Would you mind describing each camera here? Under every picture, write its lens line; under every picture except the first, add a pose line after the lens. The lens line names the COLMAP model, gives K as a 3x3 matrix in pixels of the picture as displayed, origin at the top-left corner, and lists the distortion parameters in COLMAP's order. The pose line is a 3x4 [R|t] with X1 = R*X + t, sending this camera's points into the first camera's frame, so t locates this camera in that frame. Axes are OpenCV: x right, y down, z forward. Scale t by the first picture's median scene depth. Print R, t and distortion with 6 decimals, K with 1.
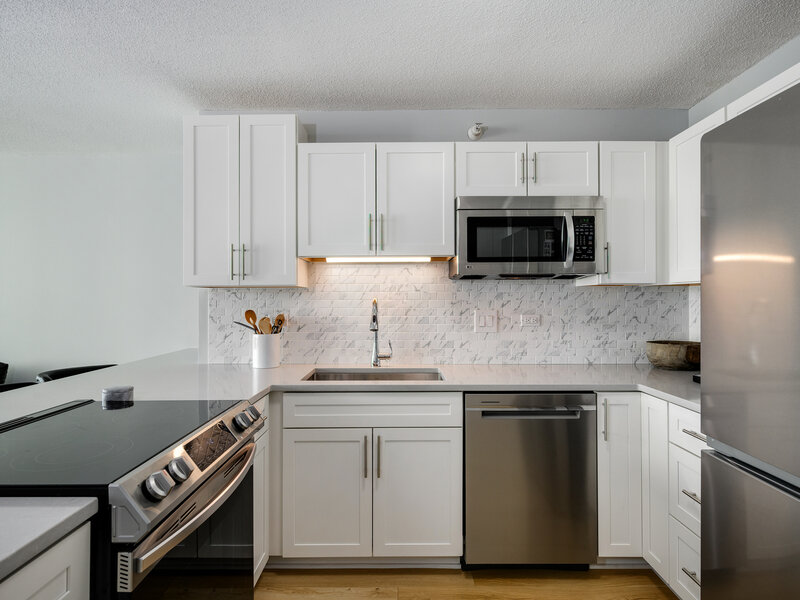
lens RADIAL K [[466.8, 0, 408.4], [0, 466.8, 294.7], [0, 0, 1]] dist [0.000831, 0.002585]
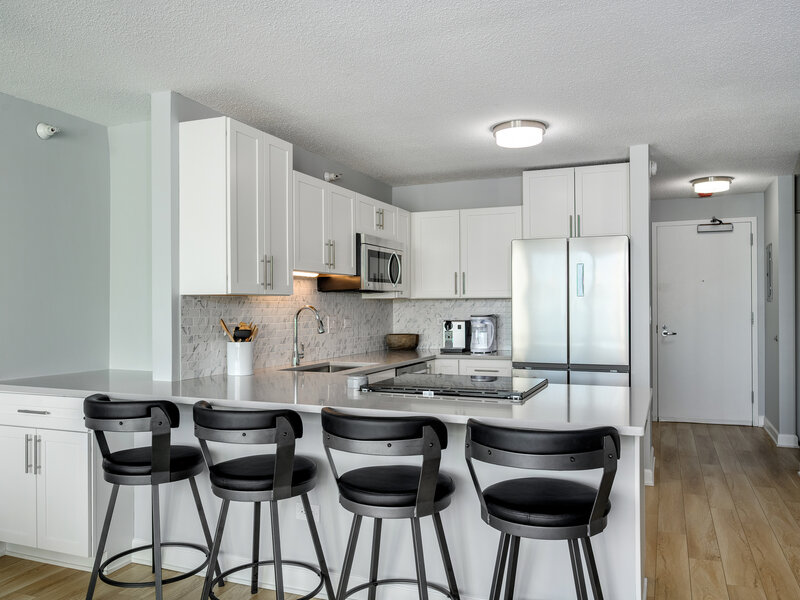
lens RADIAL K [[655.4, 0, 396.1], [0, 655.4, 302.5], [0, 0, 1]] dist [0.009242, 0.003268]
pose [[0.372211, 0.007817, 0.928115, -1.451060], [0.000847, 0.999961, -0.008762, 0.011301], [-0.928148, 0.004047, 0.372190, 0.158156]]
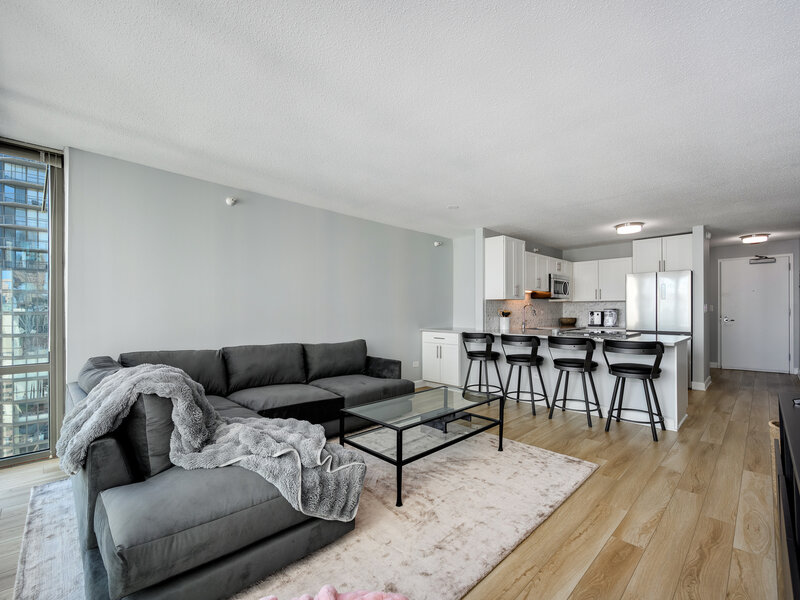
lens RADIAL K [[365.9, 0, 389.7], [0, 365.9, 311.4], [0, 0, 1]] dist [0.002350, -0.000912]
pose [[0.713190, -0.000019, 0.700970, -1.961911], [-0.001199, 0.999999, 0.001247, 0.036182], [-0.700969, -0.001730, 0.713189, 0.024648]]
